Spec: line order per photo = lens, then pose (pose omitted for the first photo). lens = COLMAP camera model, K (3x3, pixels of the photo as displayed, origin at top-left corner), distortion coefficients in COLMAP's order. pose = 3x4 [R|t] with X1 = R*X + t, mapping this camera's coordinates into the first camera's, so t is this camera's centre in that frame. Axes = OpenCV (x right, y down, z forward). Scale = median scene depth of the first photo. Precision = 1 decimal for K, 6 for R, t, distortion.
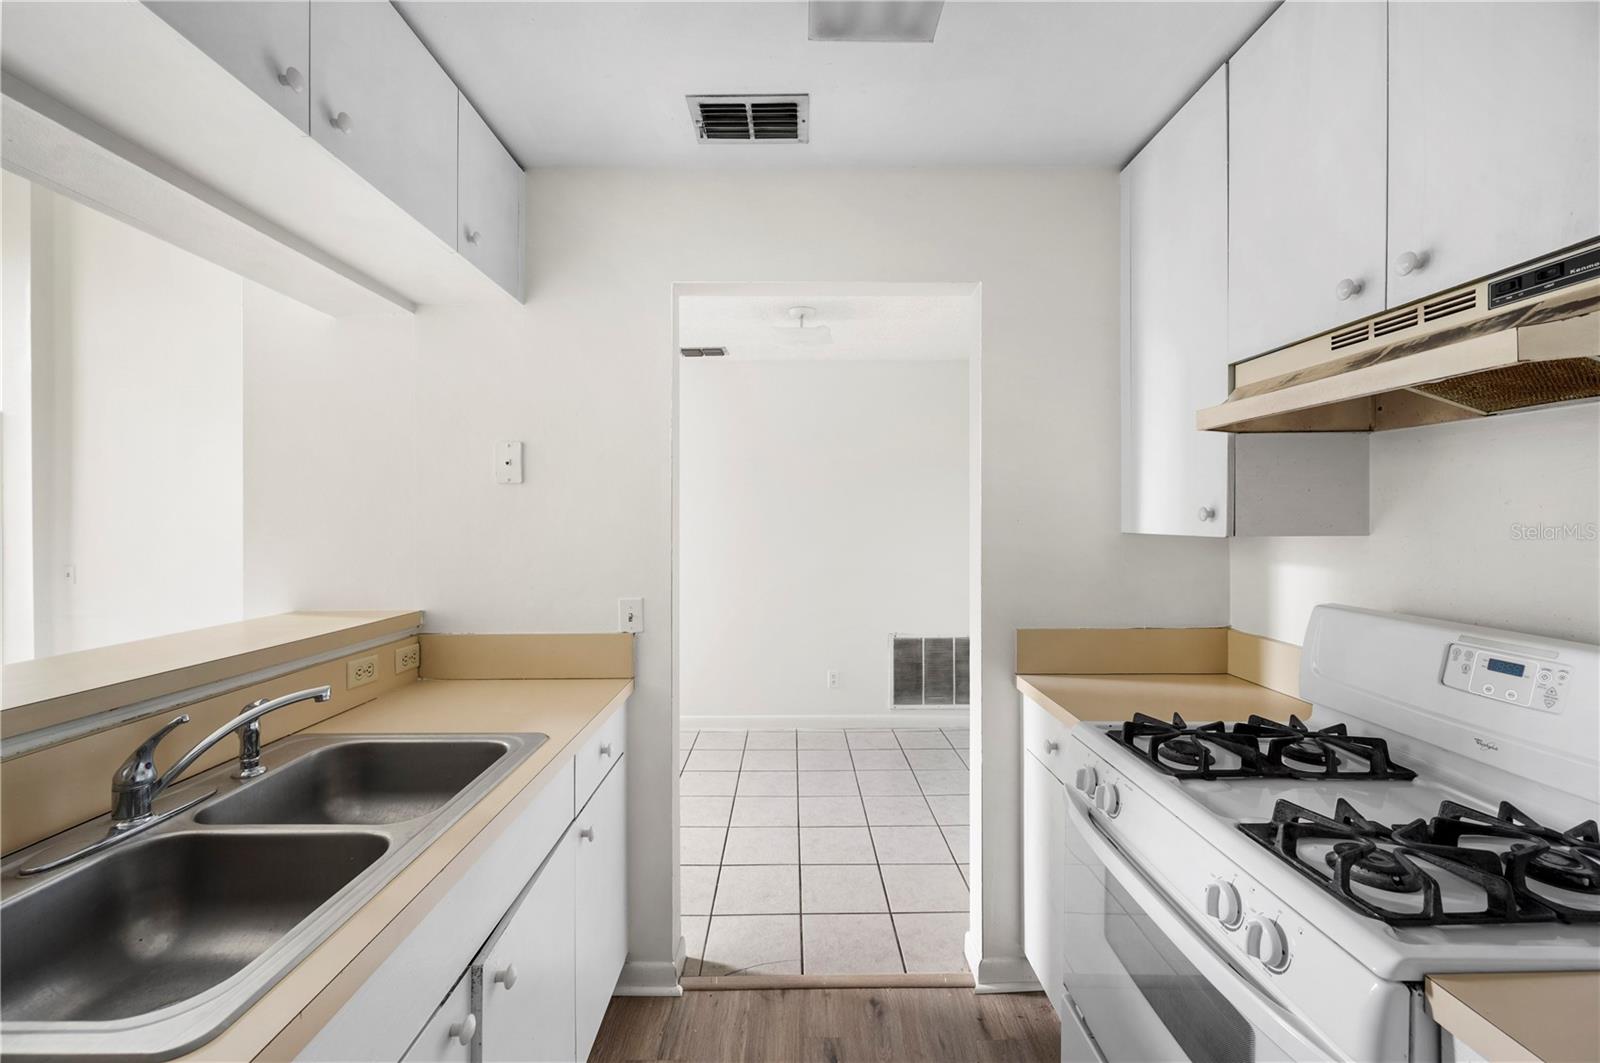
lens RADIAL K [[639.7, 0, 798.4], [0, 639.7, 521.9], [0, 0, 1]] dist [-0.000966, -0.000151]
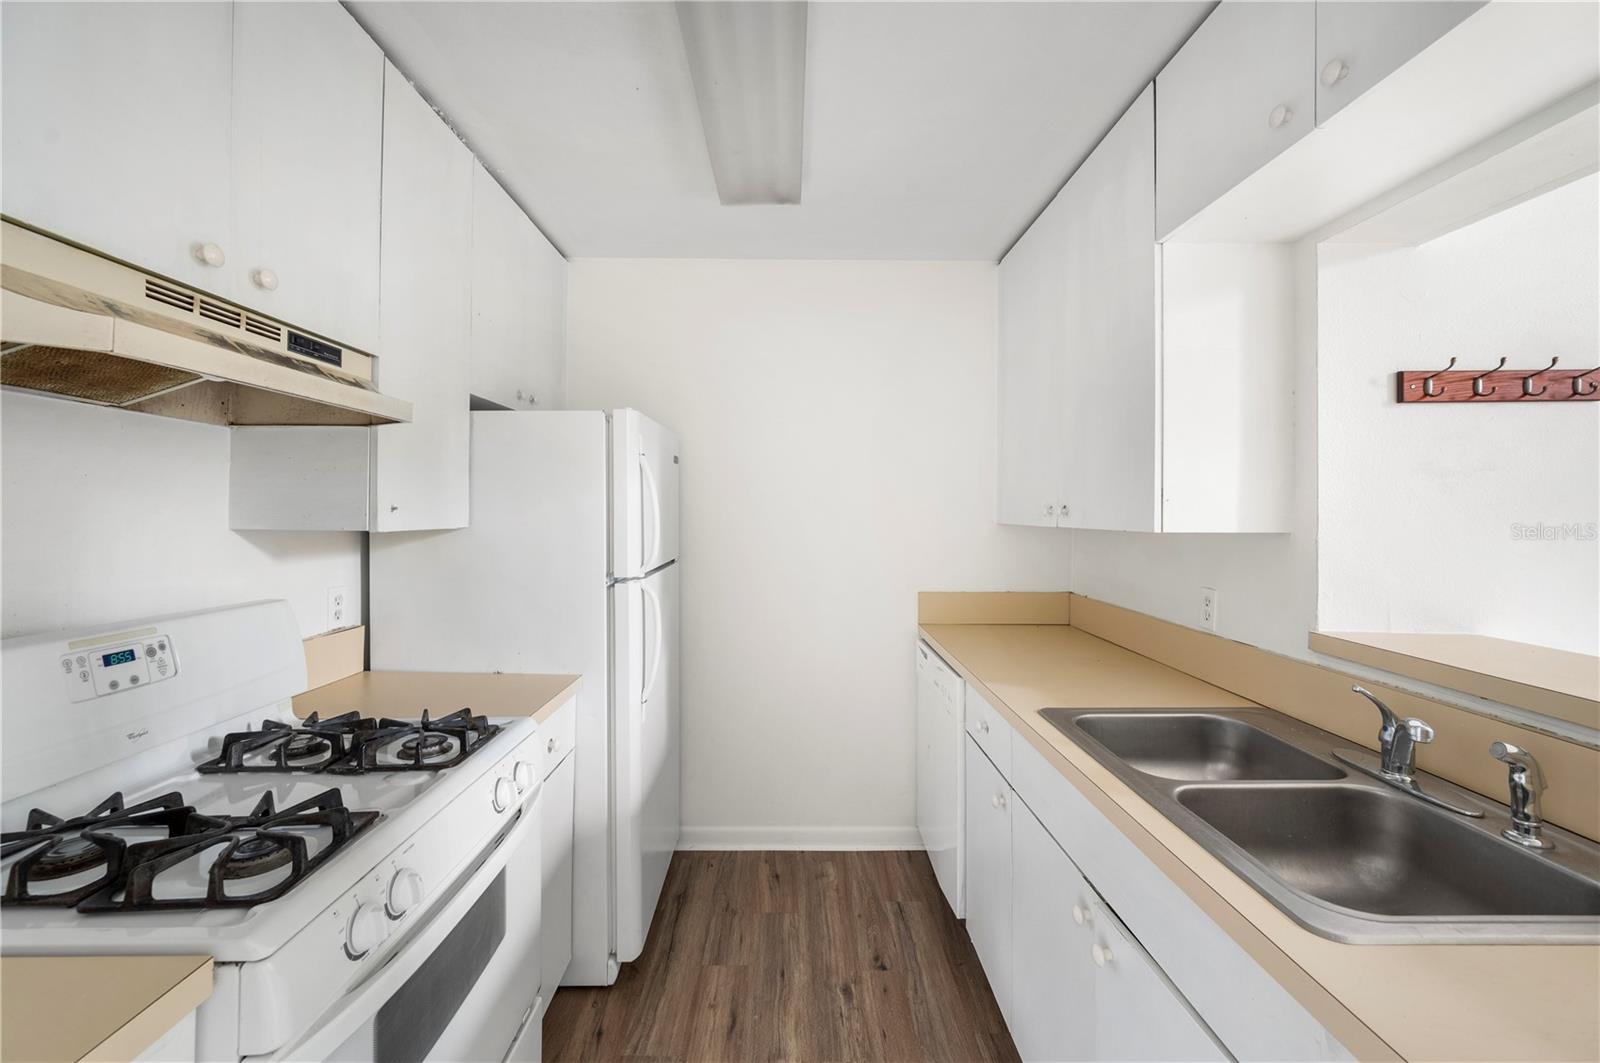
lens RADIAL K [[639.7, 0, 797.8], [0, 639.7, 517.5], [0, 0, 1]] dist [-0.000966, -0.000151]
pose [[-0.999992, -0.002679, 0.003100, 0.034704], [-0.002638, 0.999912, 0.013035, -0.009999], [-0.003135, 0.013027, -0.999910, 2.079257]]
